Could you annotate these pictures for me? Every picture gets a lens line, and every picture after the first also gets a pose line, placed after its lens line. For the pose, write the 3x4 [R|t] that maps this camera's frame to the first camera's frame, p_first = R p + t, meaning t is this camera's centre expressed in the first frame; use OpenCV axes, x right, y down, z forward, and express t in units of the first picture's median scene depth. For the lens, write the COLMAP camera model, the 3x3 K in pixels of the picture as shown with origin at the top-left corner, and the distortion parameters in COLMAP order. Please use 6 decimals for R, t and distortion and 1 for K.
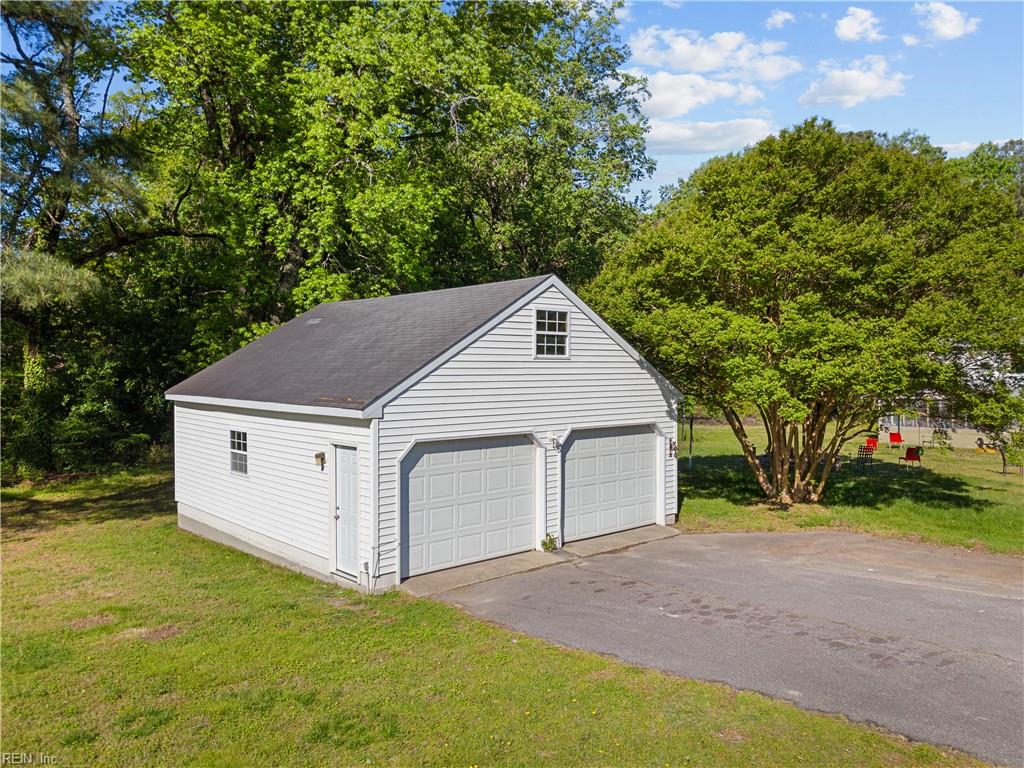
lens RADIAL K [[757.9, 0, 512.0], [0, 757.9, 384.0], [0, 0, 1]] dist [0.059107, -0.048990]
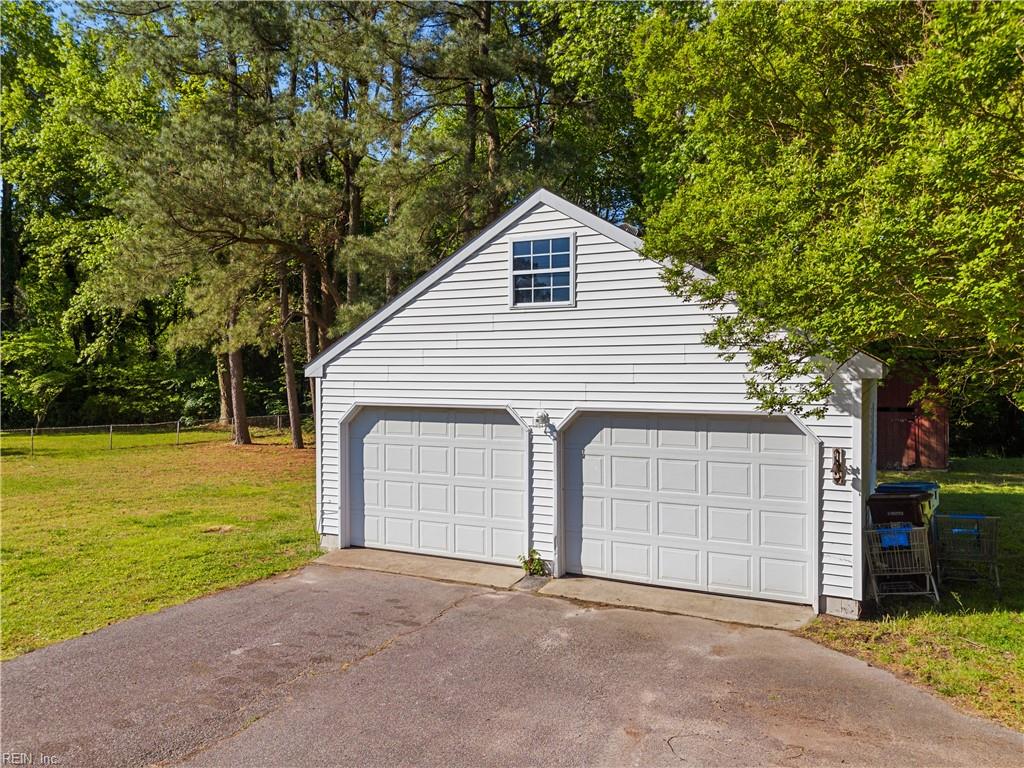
lens RADIAL K [[757.9, 0, 512.0], [0, 757.9, 384.0], [0, 0, 1]] dist [0.059107, -0.048990]
pose [[0.376112, 0.018712, -0.926385, 0.733567], [-0.018354, 0.999750, 0.012743, 0.031256], [0.926392, 0.012210, 0.376362, 0.734893]]
